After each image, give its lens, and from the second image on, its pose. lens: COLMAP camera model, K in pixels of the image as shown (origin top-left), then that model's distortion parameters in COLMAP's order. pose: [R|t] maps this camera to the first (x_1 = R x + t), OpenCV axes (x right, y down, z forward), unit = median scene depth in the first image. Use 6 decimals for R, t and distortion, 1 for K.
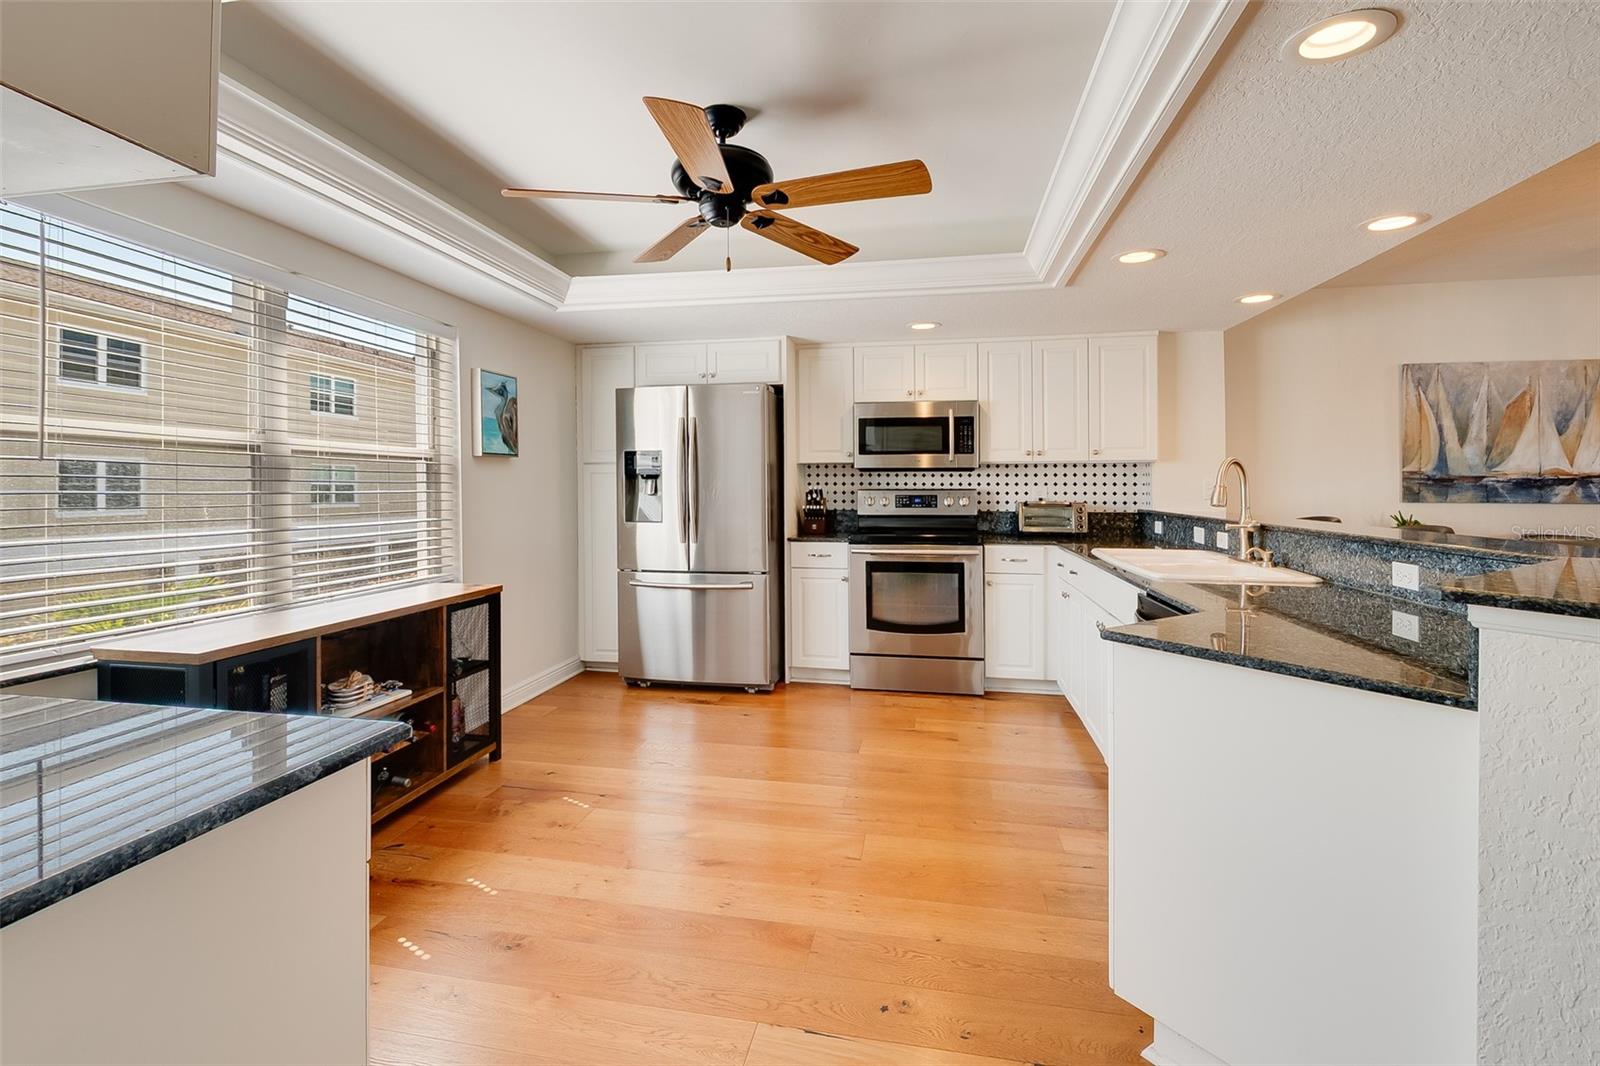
lens RADIAL K [[744.8, 0, 775.3], [0, 744.8, 478.2], [0, 0, 1]] dist [-0.002051, -0.007494]
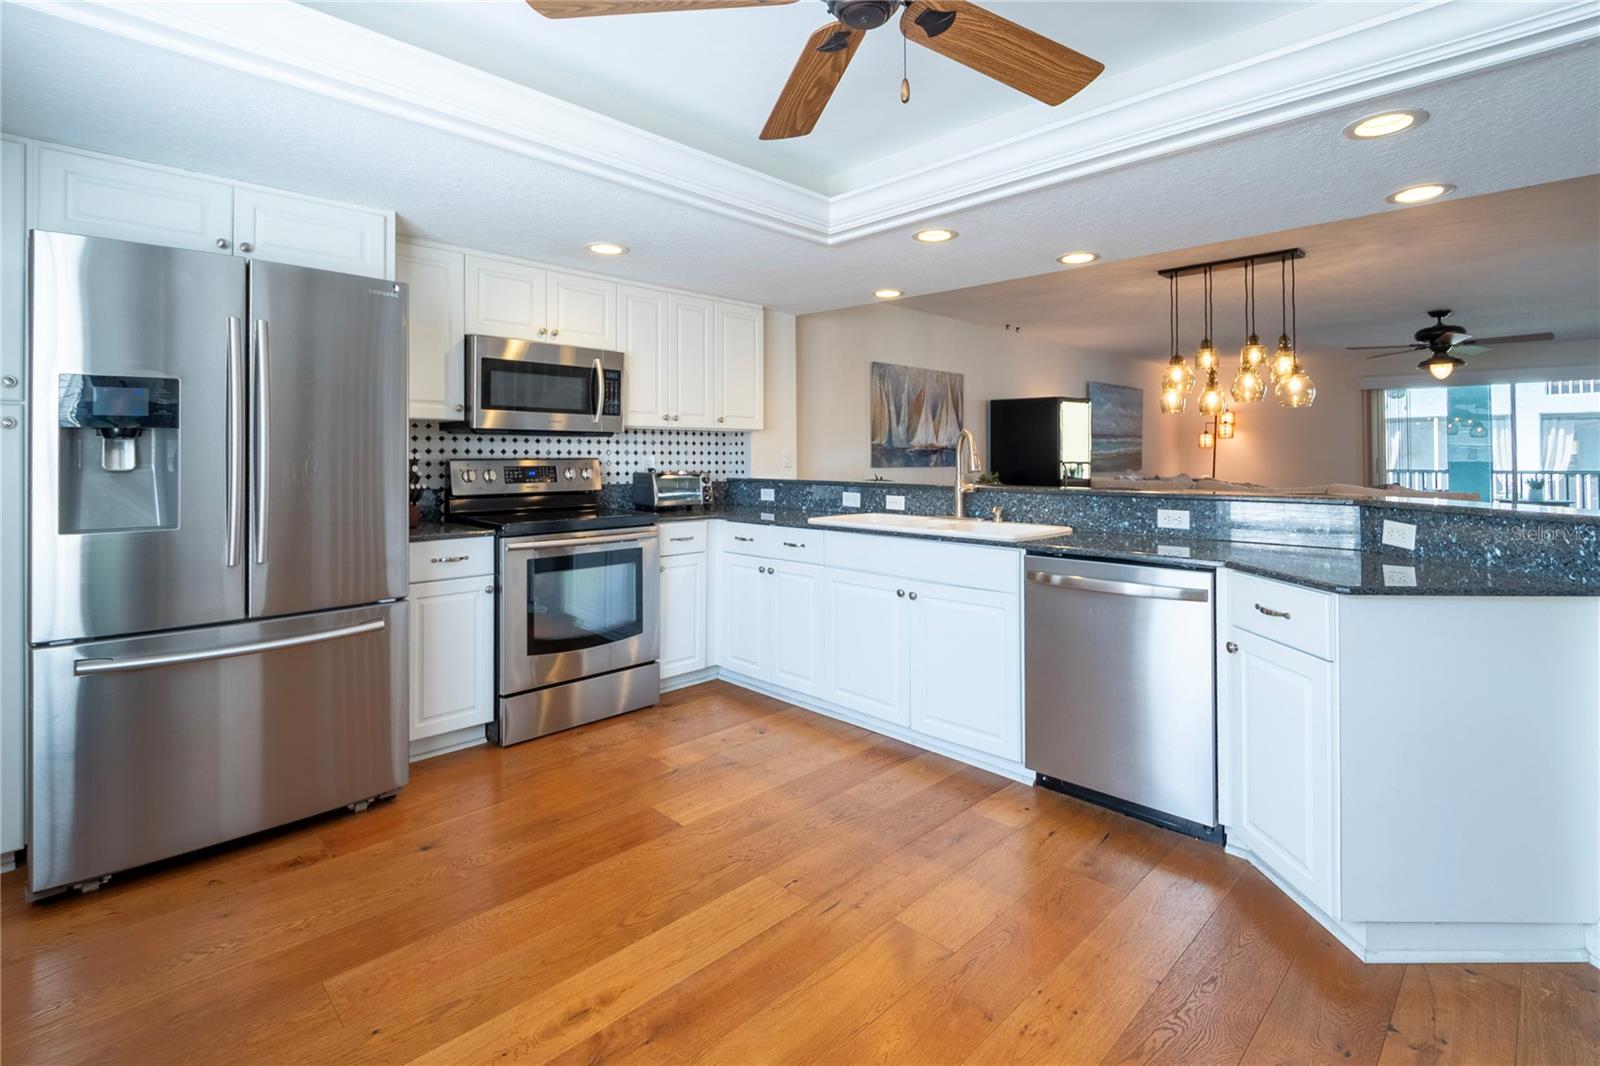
lens RADIAL K [[735.5, 0, 808.1], [0, 735.5, 451.4], [0, 0, 1]] dist [0.002126, -0.002922]
pose [[0.551679, 0.004130, 0.834046, -0.313111], [-0.007375, 0.999973, -0.000073, 0.005604], [-0.834024, -0.006111, 0.551695, 0.385017]]
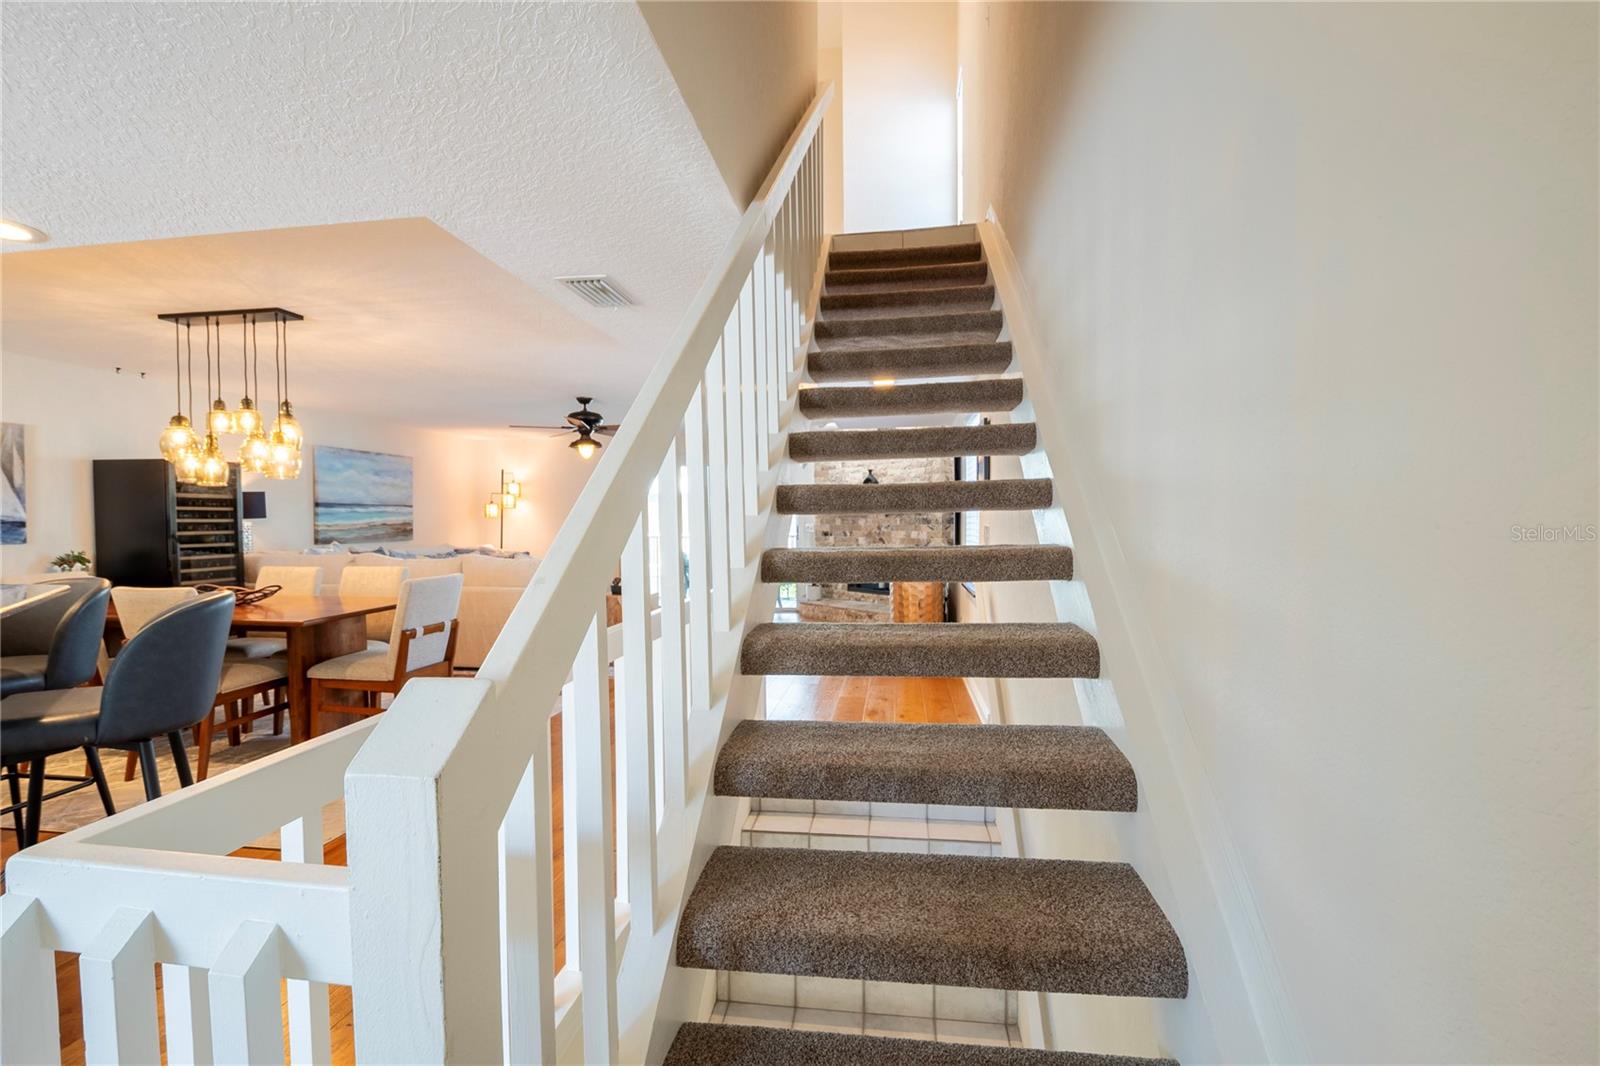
lens RADIAL K [[740.0, 0, 796.2], [0, 740.0, 545.7], [0, 0, 1]] dist [-0.006691, -0.004014]
pose [[-0.063760, -0.033139, 0.997415, -0.104473], [-0.005666, 0.999444, 0.032844, -0.009154], [-0.997949, -0.003557, -0.063912, -0.206034]]
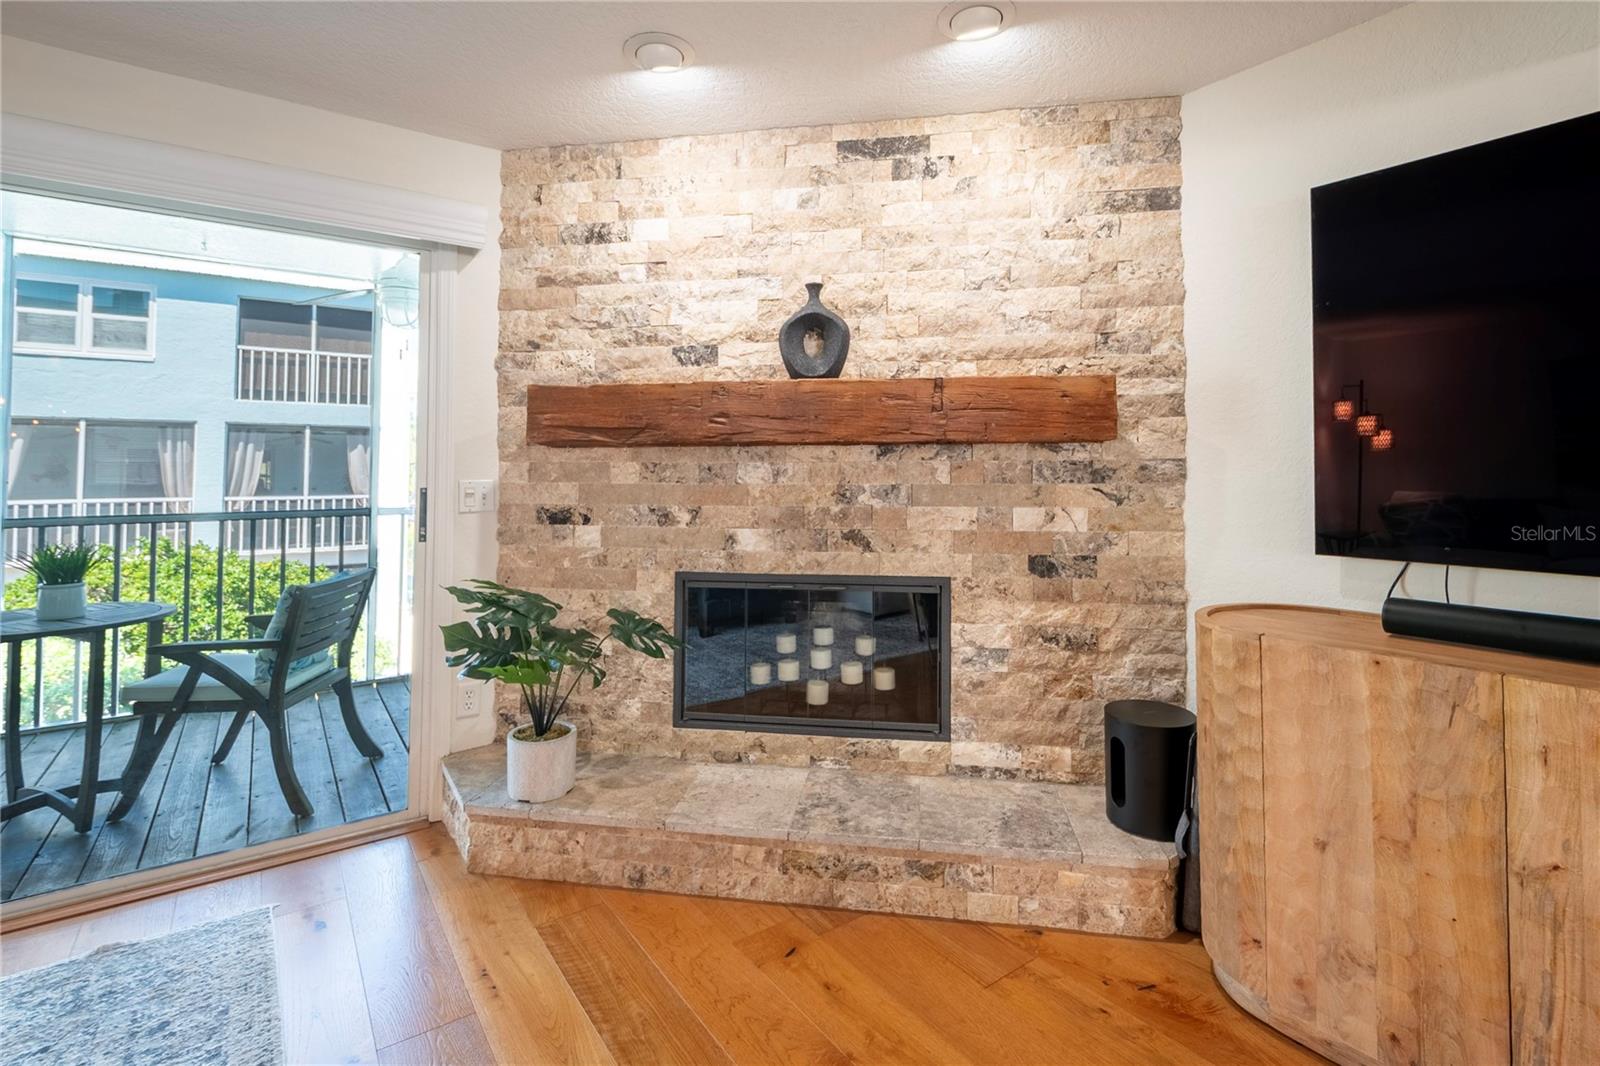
lens RADIAL K [[735.5, 0, 807.5], [0, 735.5, 454.7], [0, 0, 1]] dist [0.002126, -0.002922]
pose [[-0.743713, 0.020019, 0.668199, 1.572971], [-0.006363, 0.999294, -0.037021, -0.002256], [-0.668469, -0.031785, -0.743061, -0.124257]]
